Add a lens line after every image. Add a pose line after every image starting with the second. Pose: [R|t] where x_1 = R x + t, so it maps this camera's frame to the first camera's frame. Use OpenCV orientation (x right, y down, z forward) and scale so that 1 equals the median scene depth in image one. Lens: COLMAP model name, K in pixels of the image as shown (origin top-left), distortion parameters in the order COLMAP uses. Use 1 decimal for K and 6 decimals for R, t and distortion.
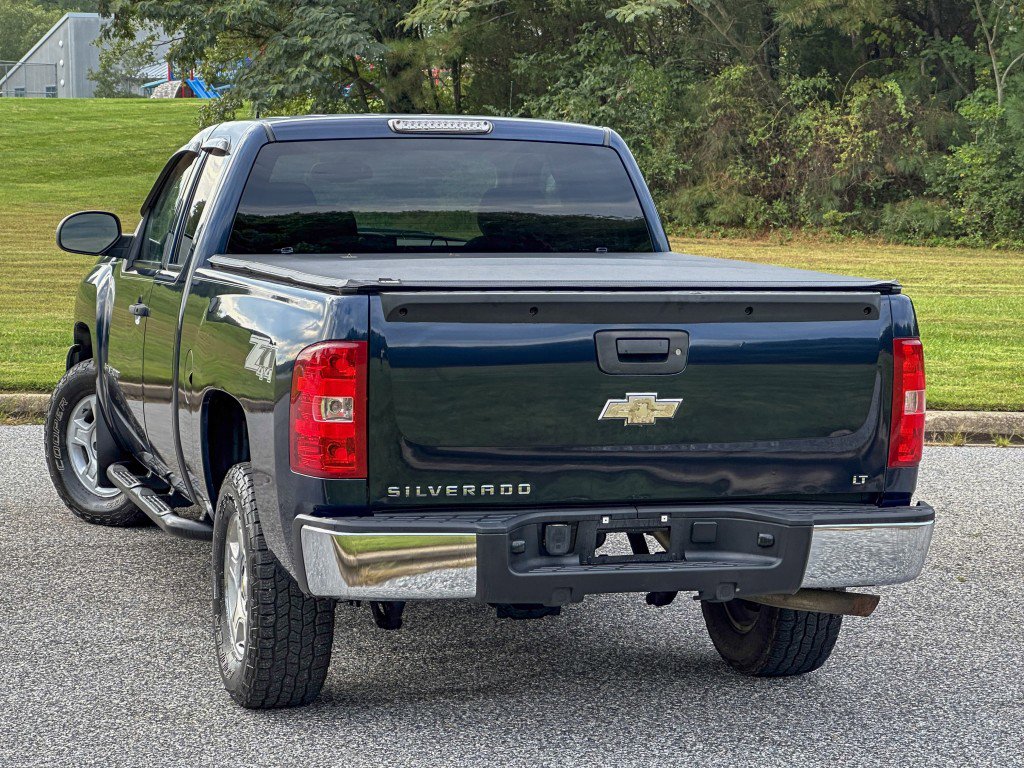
lens RADIAL K [[2404.3, 0, 512.0], [0, 2404.3, 384.0], [0, 0, 1]] dist [-0.112933, 3.835496]
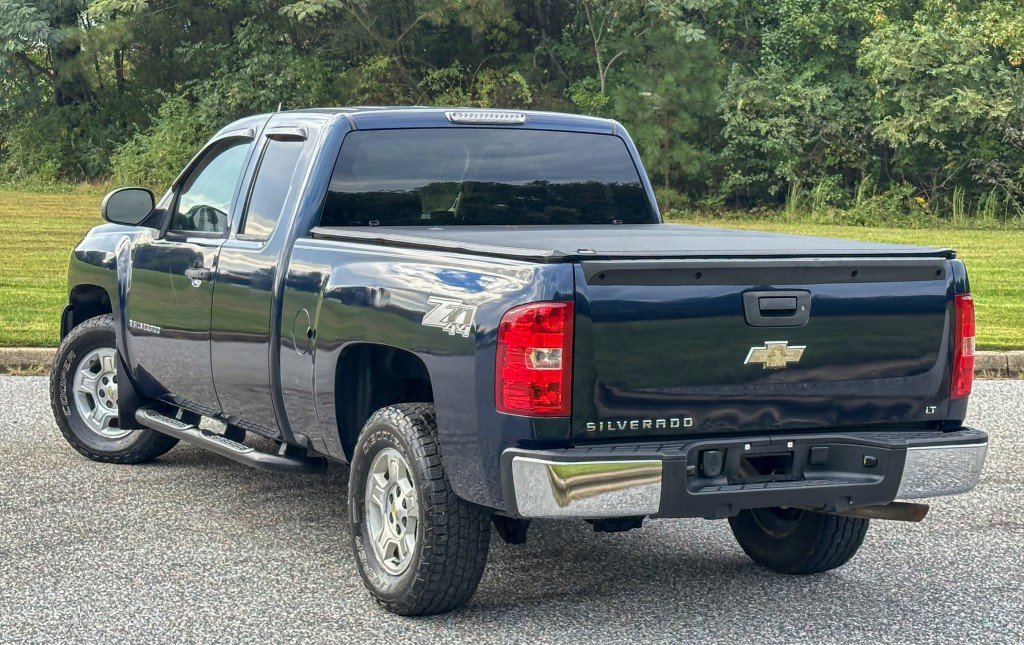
lens RADIAL K [[2067.5, 0, 525.5], [0, 2067.5, 266.2], [0, 0, 1]] dist [0.196461, -0.263188]
pose [[0.980638, -0.006116, 0.195733, -0.249460], [0.011901, 0.999526, -0.028392, -0.005579], [-0.195467, 0.030172, 0.980246, -0.006822]]
